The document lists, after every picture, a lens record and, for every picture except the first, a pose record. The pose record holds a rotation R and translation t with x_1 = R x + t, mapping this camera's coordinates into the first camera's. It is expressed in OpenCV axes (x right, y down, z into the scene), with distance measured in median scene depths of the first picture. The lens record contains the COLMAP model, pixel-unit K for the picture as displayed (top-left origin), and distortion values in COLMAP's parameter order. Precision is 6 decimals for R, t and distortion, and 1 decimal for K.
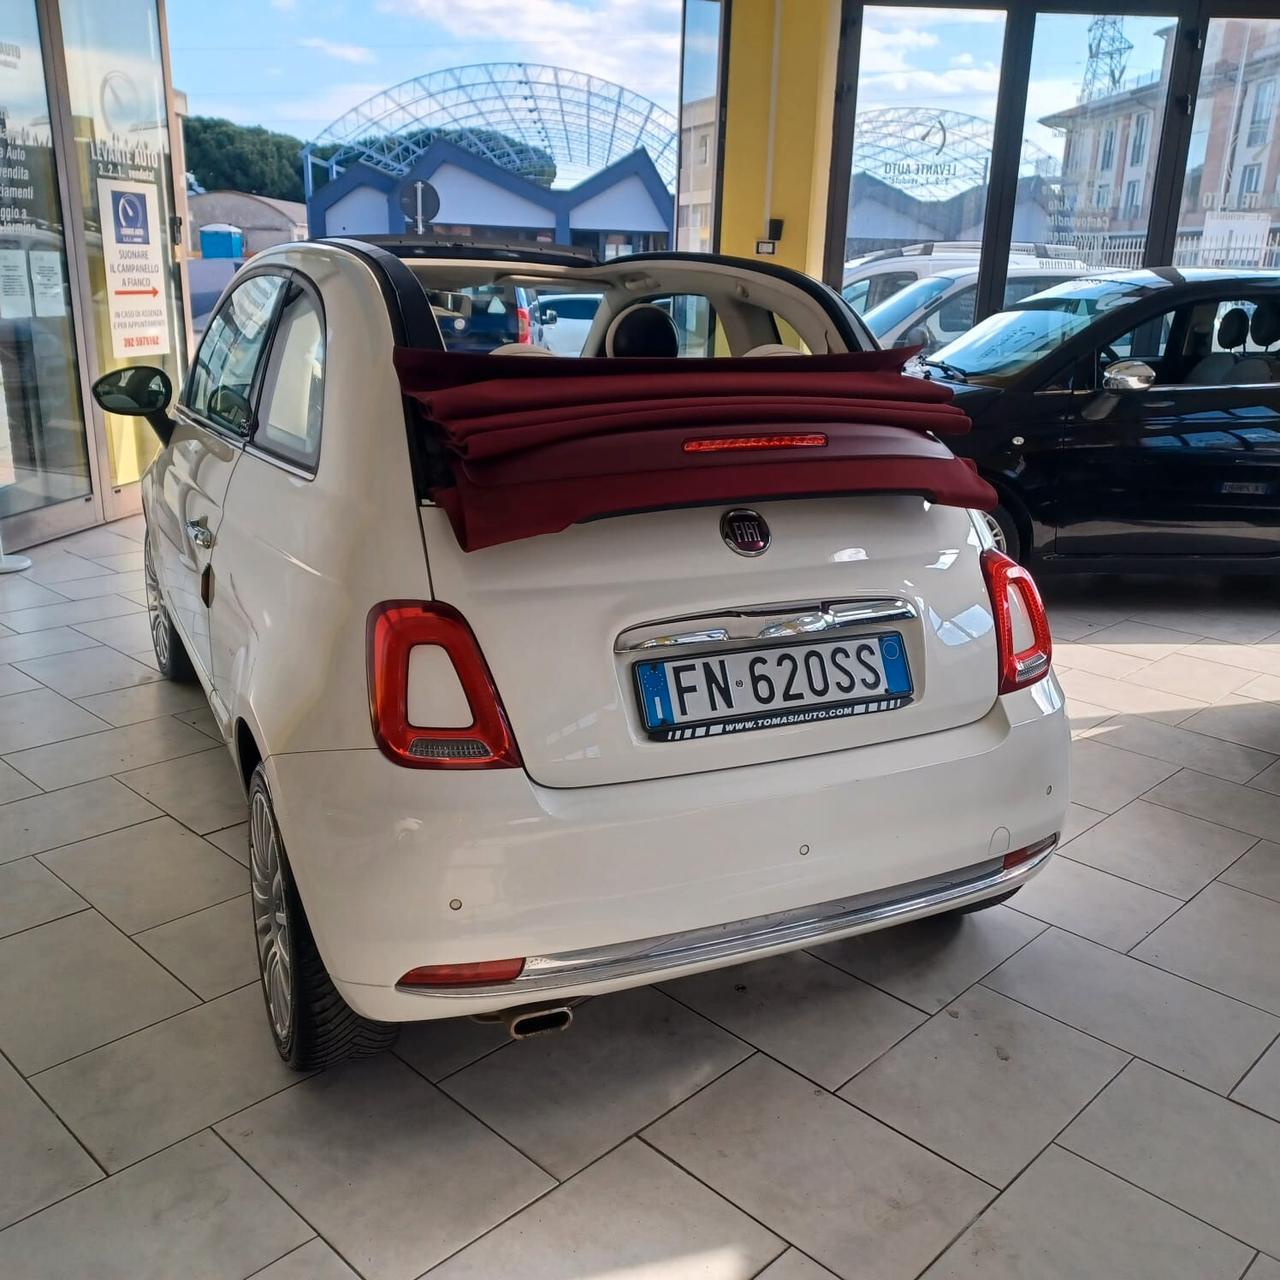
lens RADIAL K [[1239.2, 0, 616.0], [0, 1239.2, 593.0], [0, 0, 1]] dist [0.025473, -0.002388]
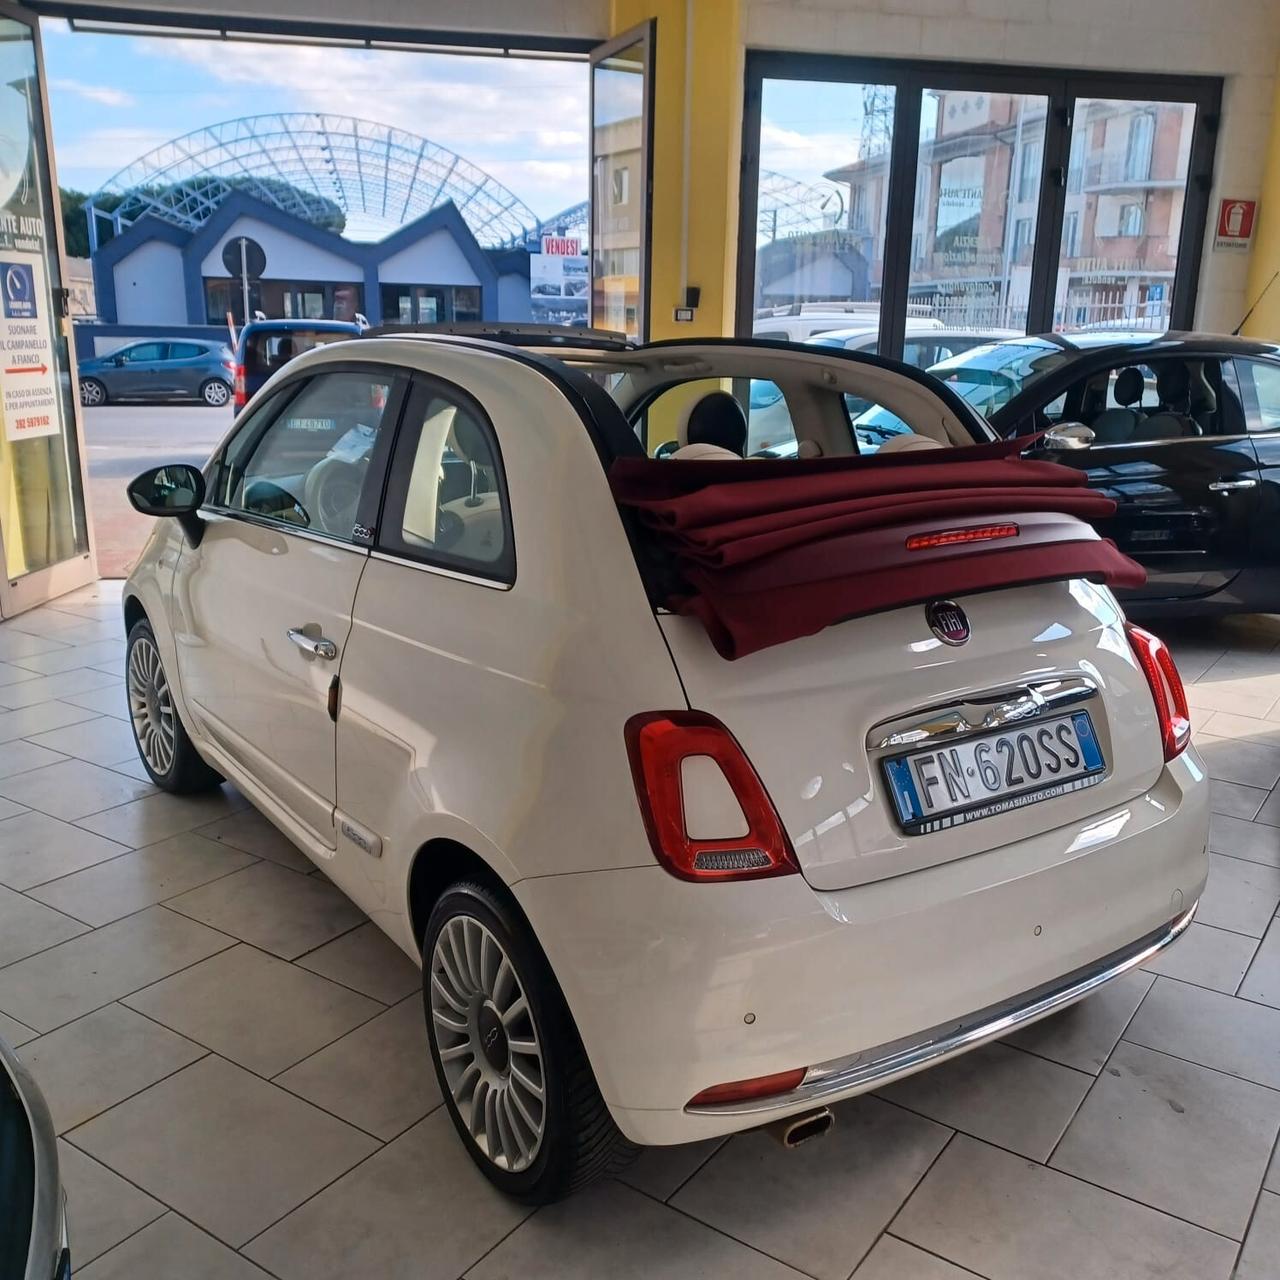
lens RADIAL K [[1259.5, 0, 643.0], [0, 1259.5, 609.3], [0, 0, 1]] dist [0.079842, -0.135439]
pose [[0.985840, -0.047830, 0.160724, -0.320999], [0.053009, 0.998199, -0.028091, -0.045108], [-0.159091, 0.036214, 0.986599, 0.004186]]
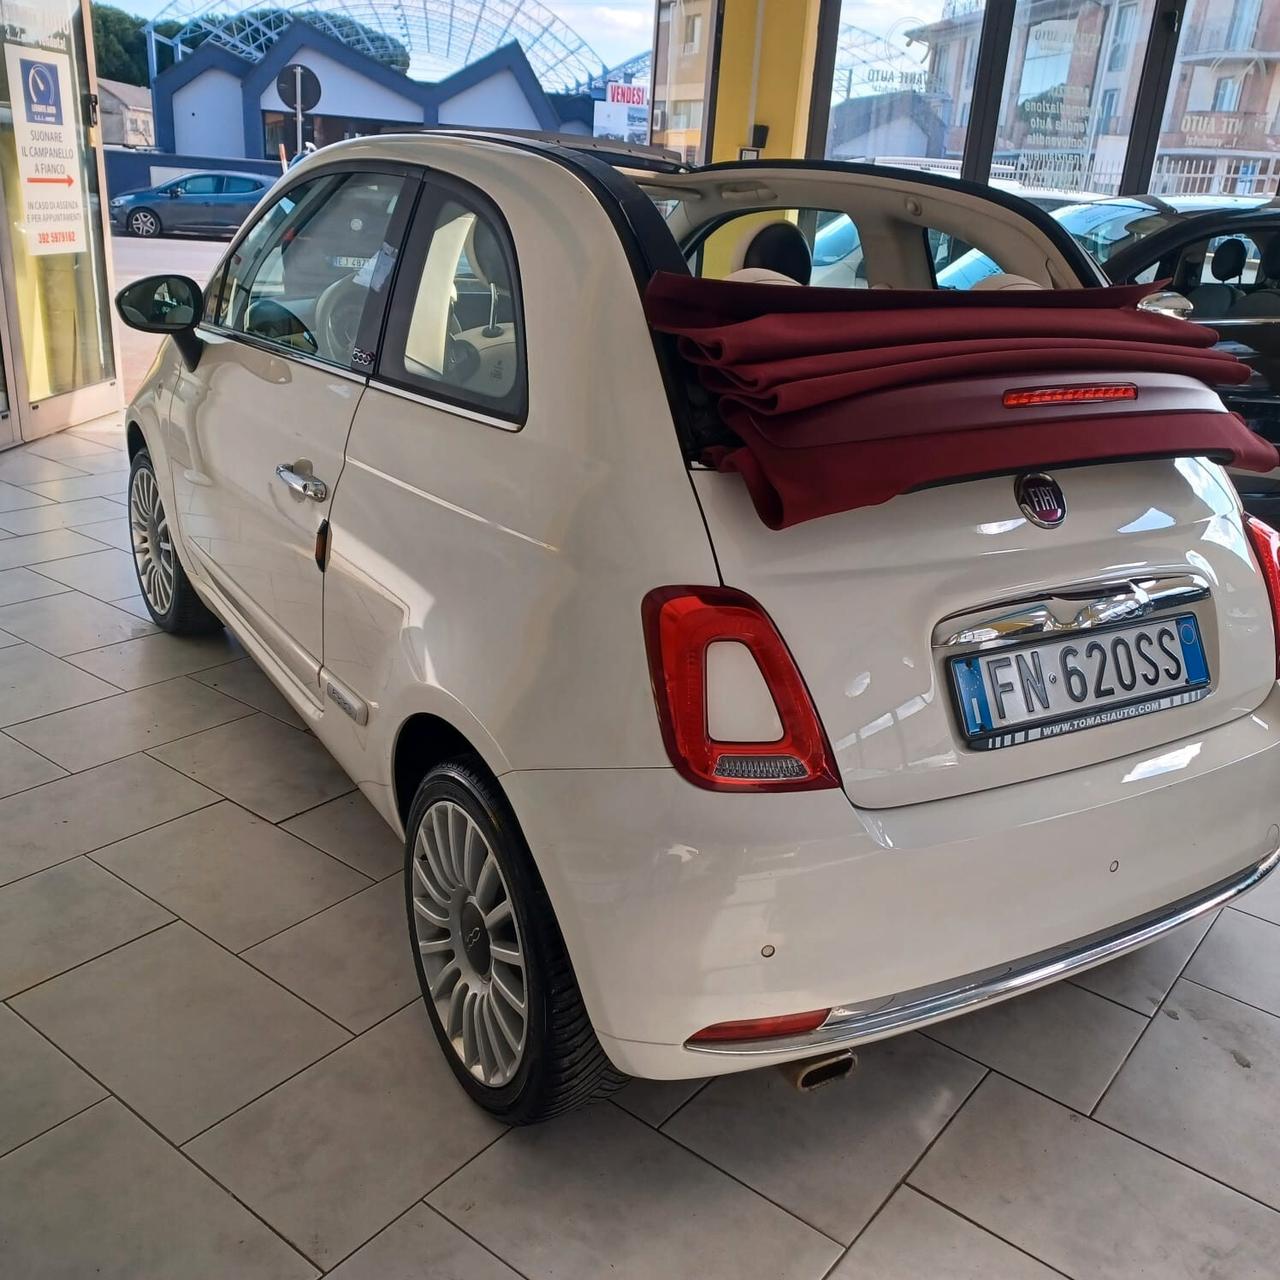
lens RADIAL K [[1224.4, 0, 607.1], [0, 1224.4, 595.9], [0, 0, 1]] dist [0.052551, -0.098967]
pose [[0.995404, -0.000119, 0.095765, -0.282696], [-0.006479, 0.997624, 0.068582, -0.040115], [-0.095546, -0.068887, 0.993039, 0.180447]]
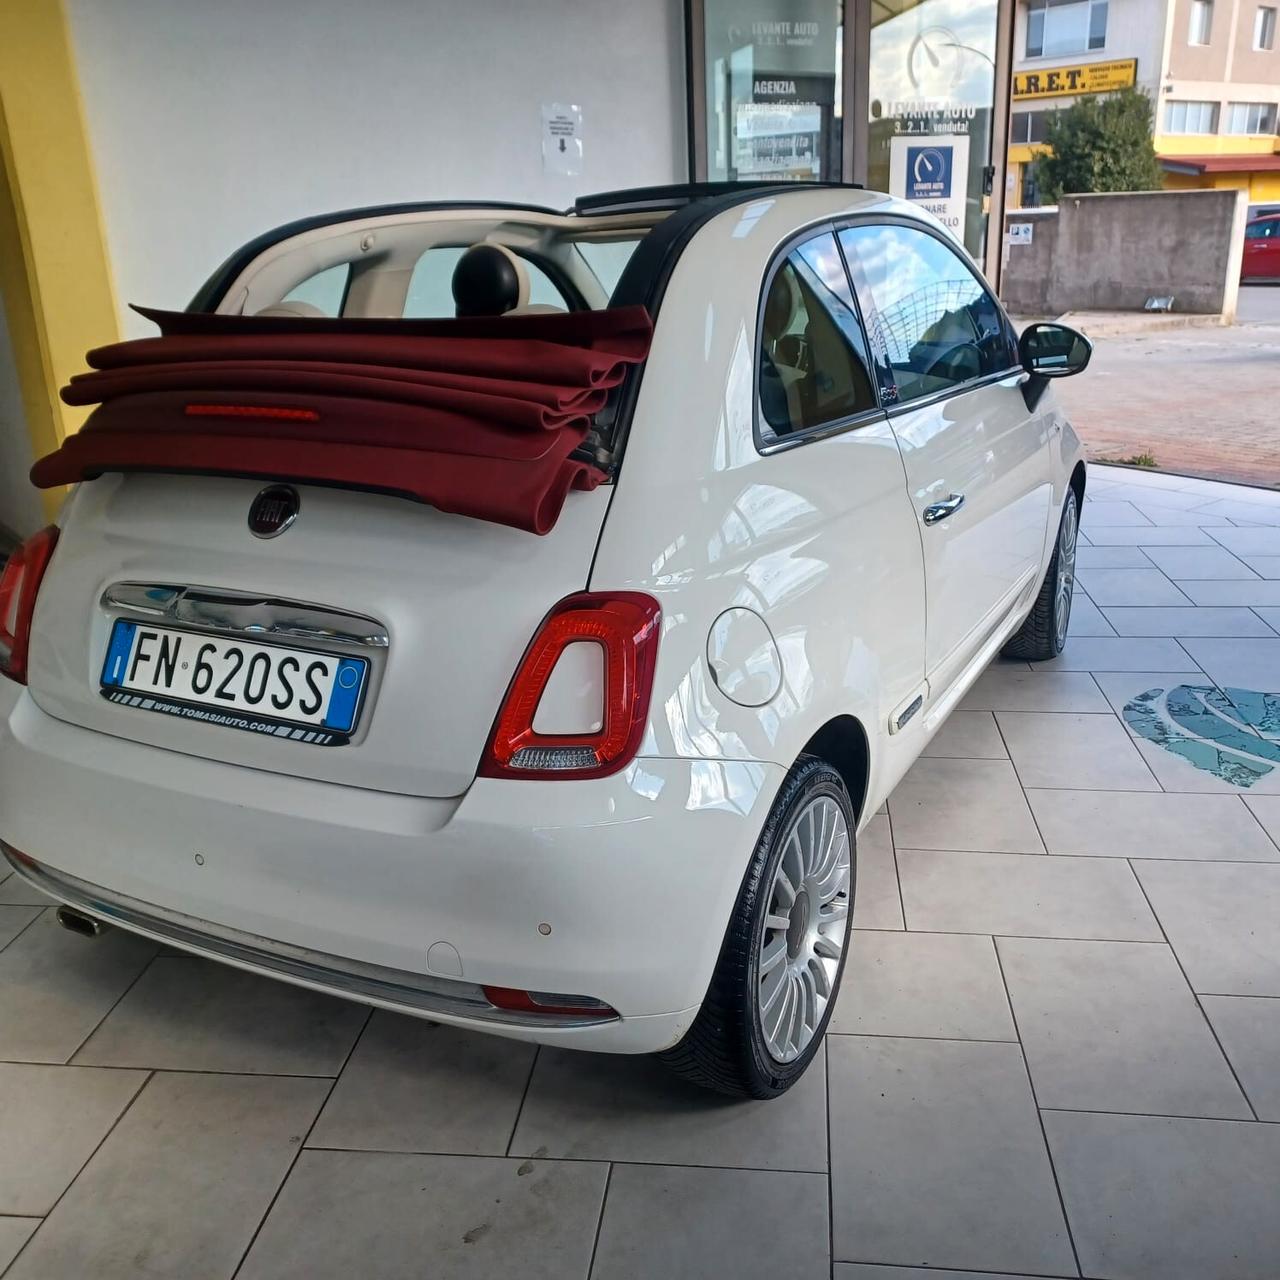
lens RADIAL K [[1224.4, 0, 607.1], [0, 1224.4, 595.9], [0, 0, 1]] dist [0.052551, -0.098967]
pose [[0.600553, 0.180907, -0.778851, 0.988221], [-0.148010, 0.982387, 0.114056, -0.130507], [0.785767, 0.046780, 0.616752, 0.654110]]
